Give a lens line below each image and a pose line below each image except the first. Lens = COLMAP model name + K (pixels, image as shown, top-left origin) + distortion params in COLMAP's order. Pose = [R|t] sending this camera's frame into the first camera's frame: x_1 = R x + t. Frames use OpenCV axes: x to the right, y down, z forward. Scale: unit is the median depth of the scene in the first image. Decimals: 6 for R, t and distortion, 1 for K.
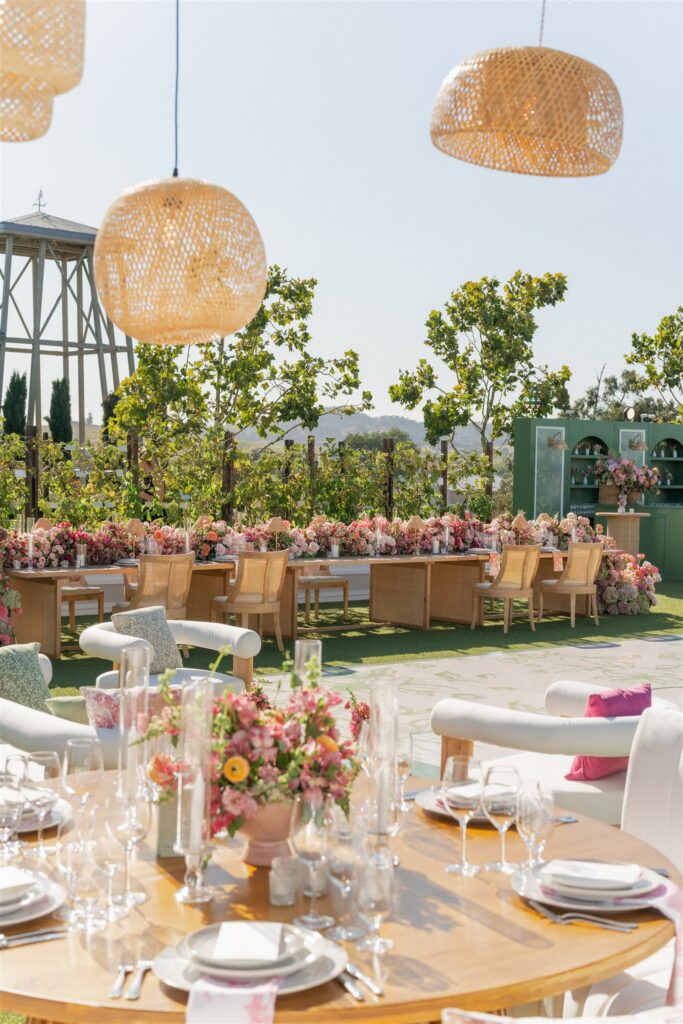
lens RADIAL K [[1479.8, 0, 341.5], [0, 1479.8, 512.0], [0, 0, 1]] dist [0.139817, 0.028398]
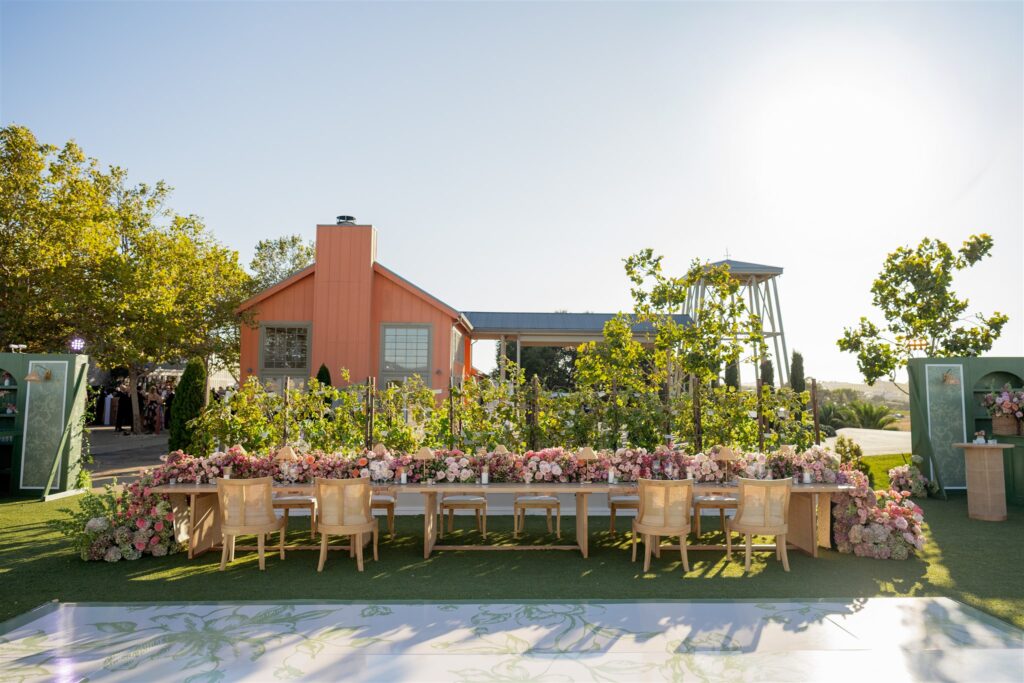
lens RADIAL K [[692.6, 0, 512.0], [0, 692.6, 341.5], [0, 0, 1]] dist [0.008213, 0.001254]
pose [[0.766780, -0.069428, -0.638145, 0.235606], [-0.007317, 0.993124, -0.116839, -0.010298], [0.641869, 0.094259, 0.760999, 0.394184]]
